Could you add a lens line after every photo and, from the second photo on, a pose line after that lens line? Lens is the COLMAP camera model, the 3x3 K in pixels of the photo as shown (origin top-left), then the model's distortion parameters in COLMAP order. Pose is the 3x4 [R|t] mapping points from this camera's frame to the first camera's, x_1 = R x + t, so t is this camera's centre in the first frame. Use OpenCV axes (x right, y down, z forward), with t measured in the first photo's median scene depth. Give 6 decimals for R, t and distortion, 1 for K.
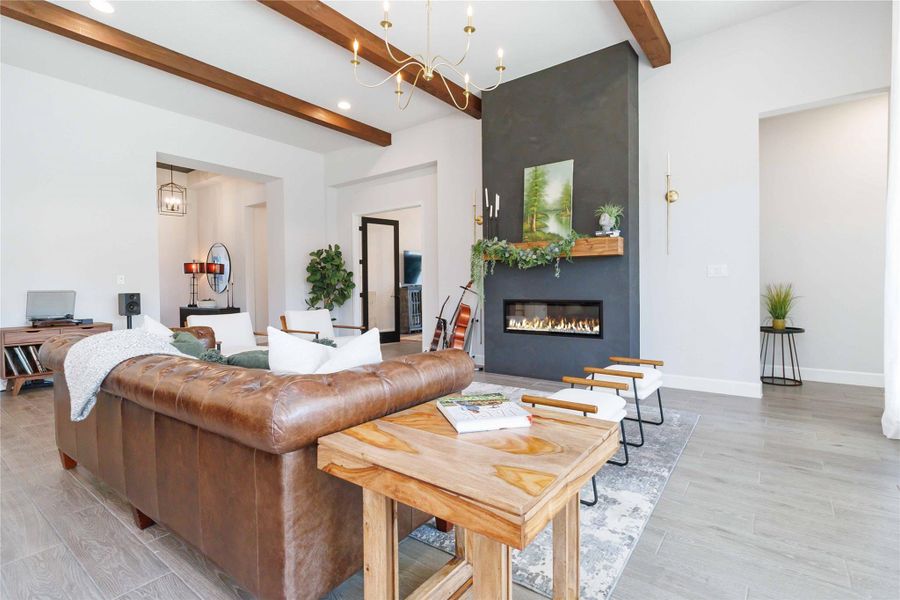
lens RADIAL K [[430.1, 0, 459.1], [0, 430.1, 295.9], [0, 0, 1]] dist [-0.002699, 0.000395]
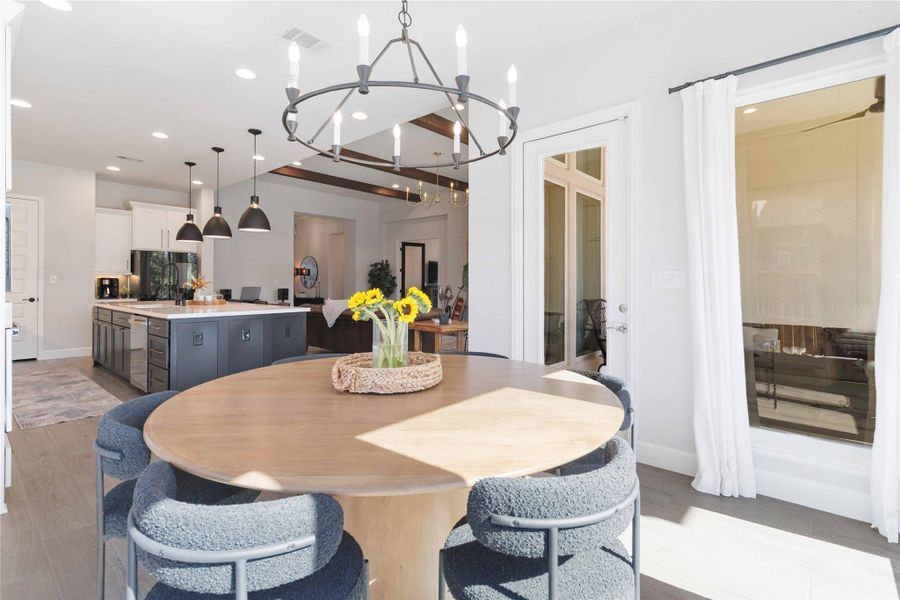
lens RADIAL K [[430.3, 0, 453.8], [0, 430.3, 284.2], [0, 0, 1]] dist [0.002833, 0.001015]
pose [[0.997194, 0.014125, -0.073513, 0.130401], [-0.015541, 0.999704, -0.018733, -0.000784], [0.073226, 0.019823, 0.997118, -0.882251]]
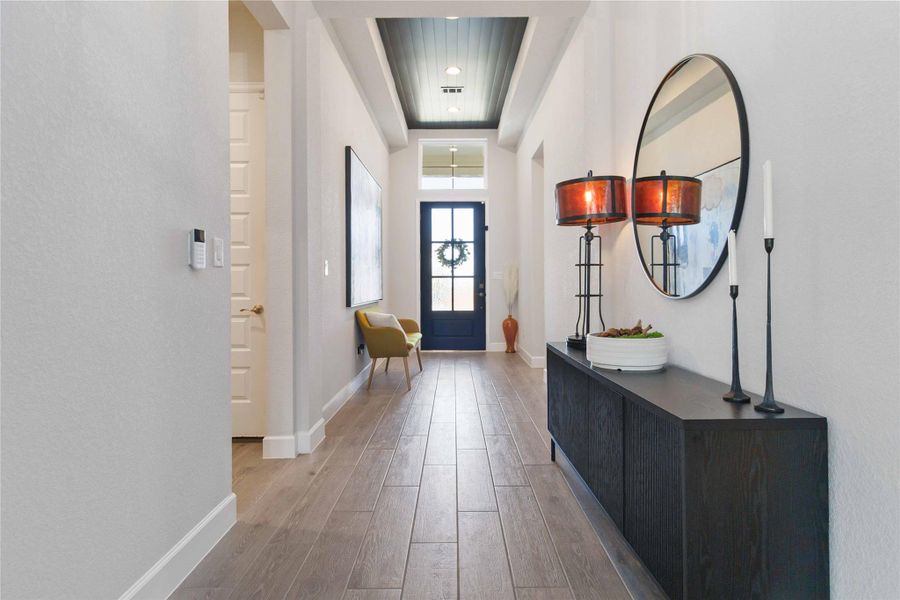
lens RADIAL K [[491.8, 0, 449.0], [0, 491.8, 284.8], [0, 0, 1]] dist [0.000651, 0.000242]
pose [[0.589354, 0.007558, -0.807840, -0.748798], [-0.011813, 0.999930, 0.000737, -0.022043], [0.807789, 0.009109, 0.589402, 1.333016]]
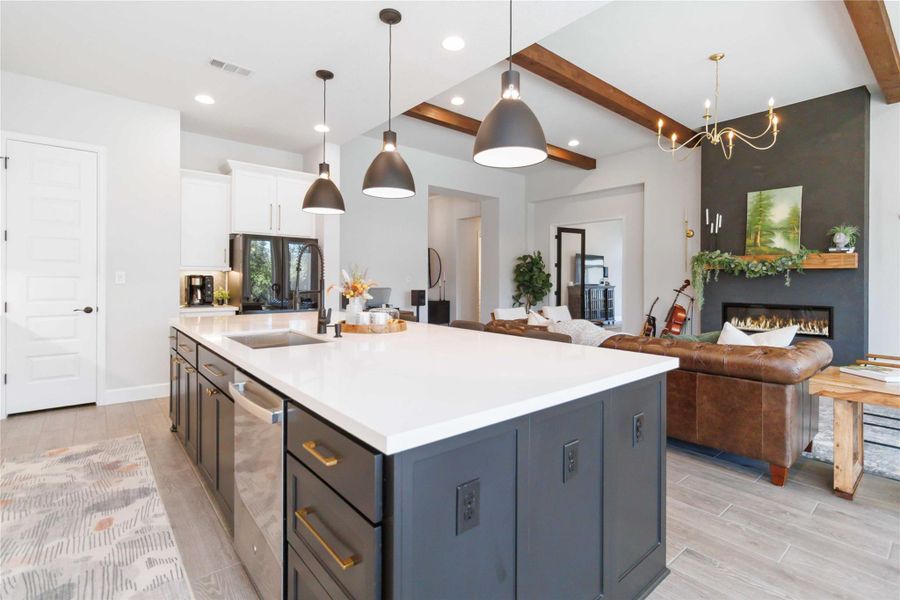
lens RADIAL K [[430.3, 0, 453.8], [0, 430.3, 284.2], [0, 0, 1]] dist [0.002833, 0.001015]
pose [[0.973139, 0.018840, -0.229445, -0.353415], [-0.021593, 0.999722, -0.009492, -0.014127], [0.229202, 0.014191, 0.973275, -0.335252]]
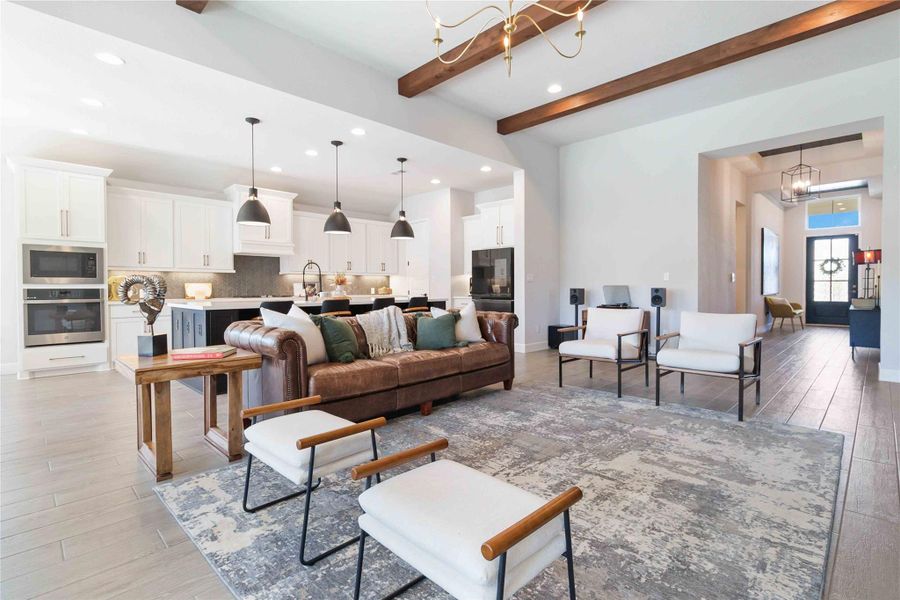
lens RADIAL K [[430.1, 0, 459.1], [0, 430.1, 295.9], [0, 0, 1]] dist [-0.002699, 0.000395]
pose [[-0.133448, 0.028870, -0.990635, 0.478546], [-0.010547, 0.999478, 0.030548, -0.015431], [0.991000, 0.014525, -0.133074, 0.637327]]
